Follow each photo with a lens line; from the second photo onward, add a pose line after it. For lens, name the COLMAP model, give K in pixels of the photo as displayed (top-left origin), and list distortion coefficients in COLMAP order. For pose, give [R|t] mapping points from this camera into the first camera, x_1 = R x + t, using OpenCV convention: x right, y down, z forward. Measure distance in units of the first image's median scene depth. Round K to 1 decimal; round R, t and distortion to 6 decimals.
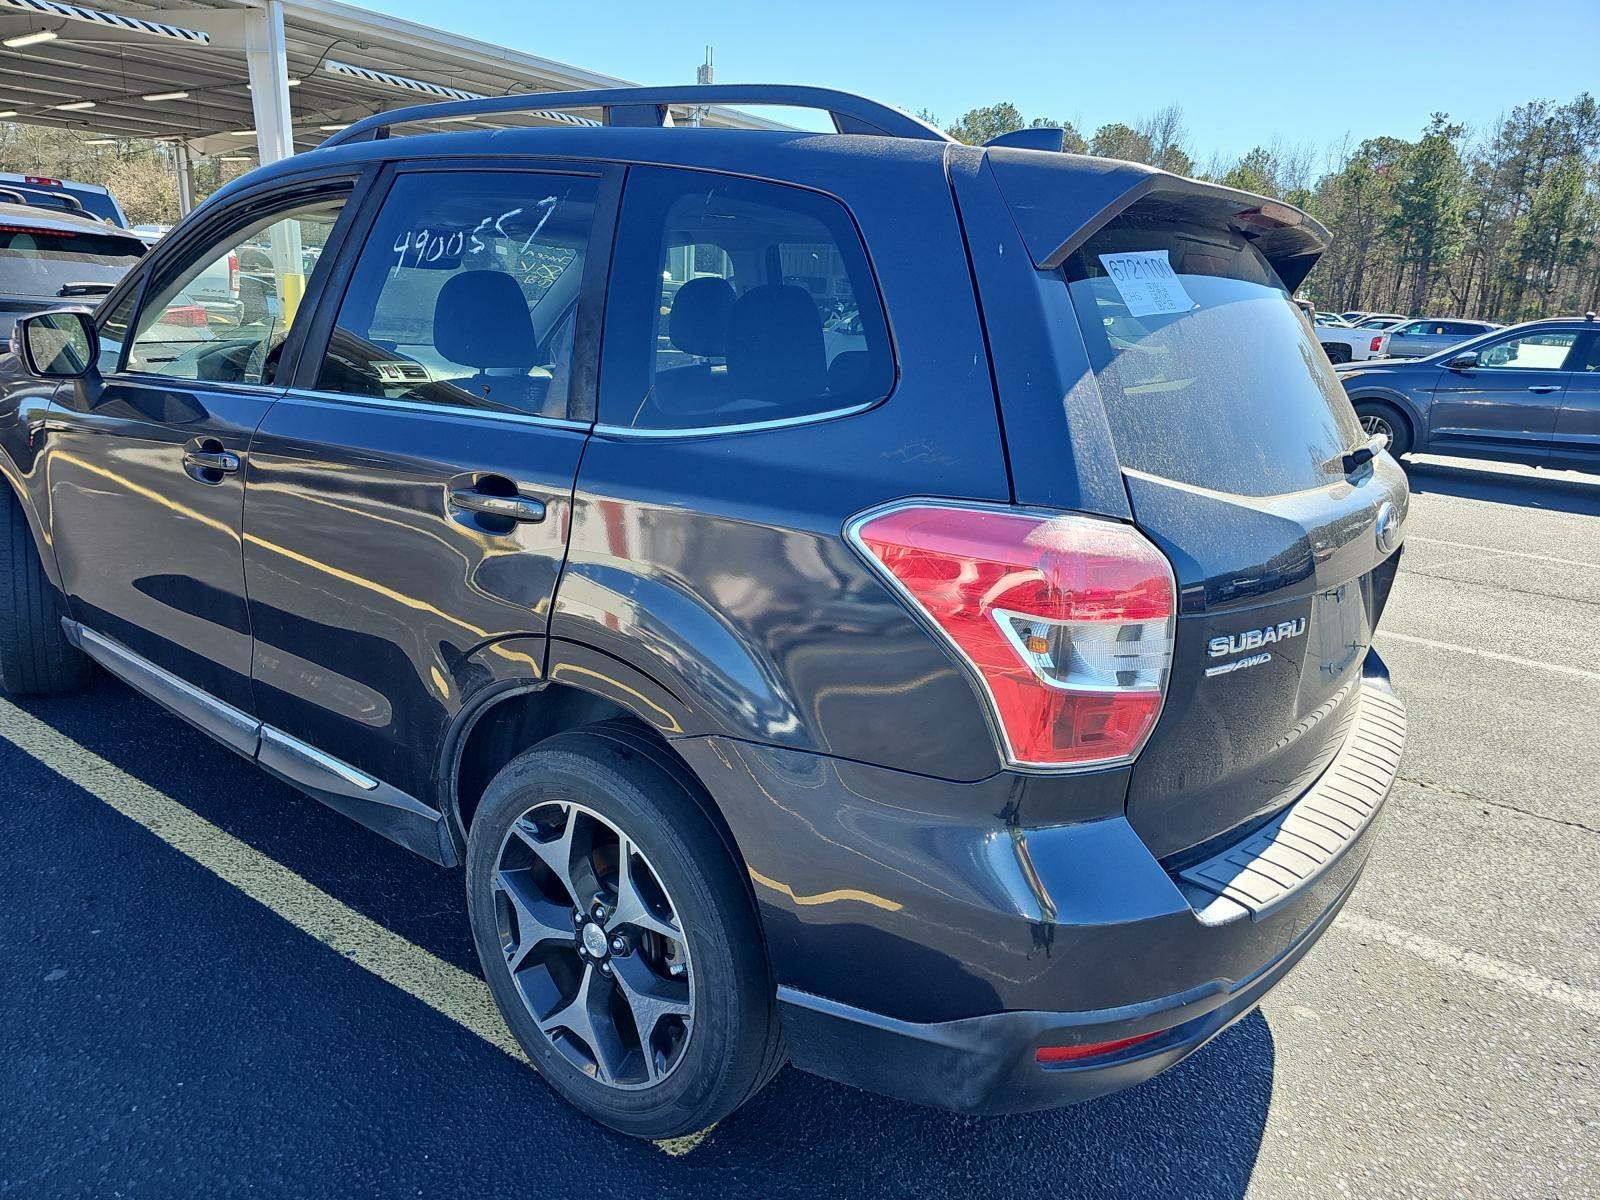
lens RADIAL K [[1058.6, 0, 800.0], [0, 1058.6, 600.0], [0, 0, 1]] dist [0.052679, -0.049338]
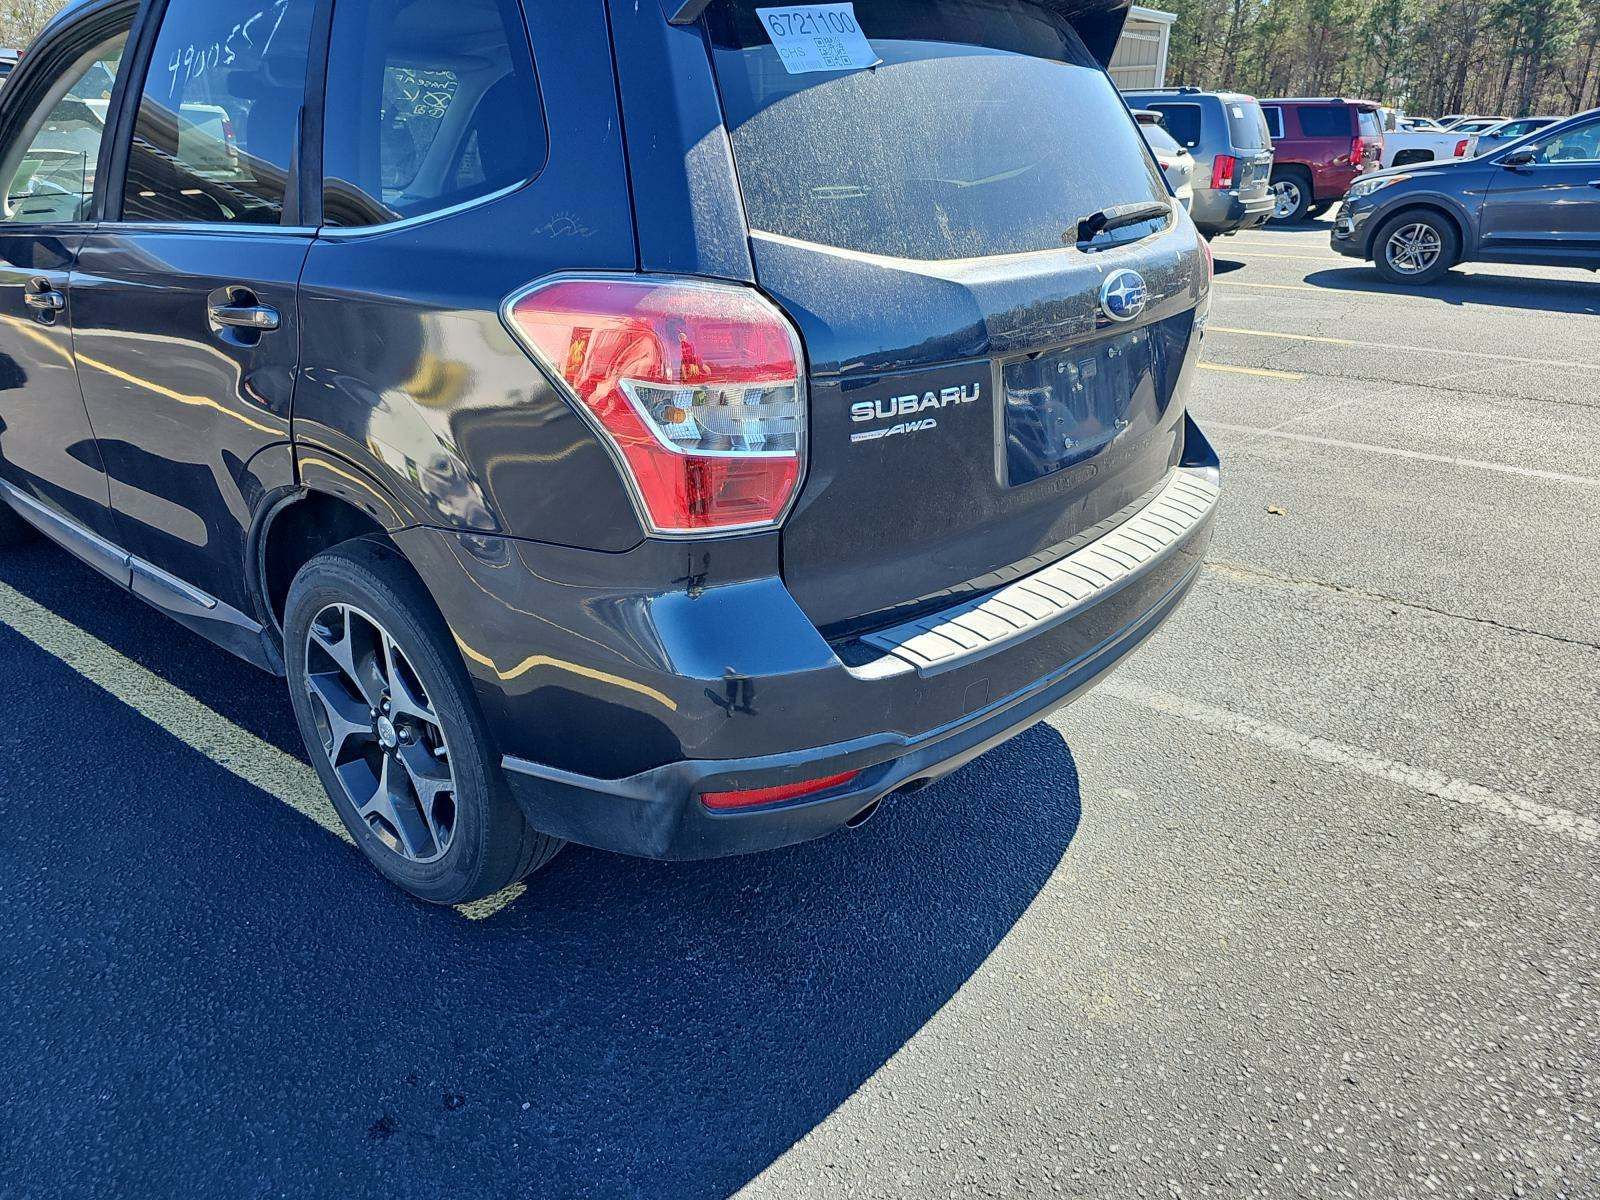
lens RADIAL K [[1058.6, 0, 800.0], [0, 1058.6, 600.0], [0, 0, 1]] dist [0.052679, -0.049338]
pose [[0.997359, -0.034767, -0.063761, 0.306660], [0.042777, 0.990734, 0.128906, 0.070340], [0.058689, -0.131293, 0.989605, -0.020813]]
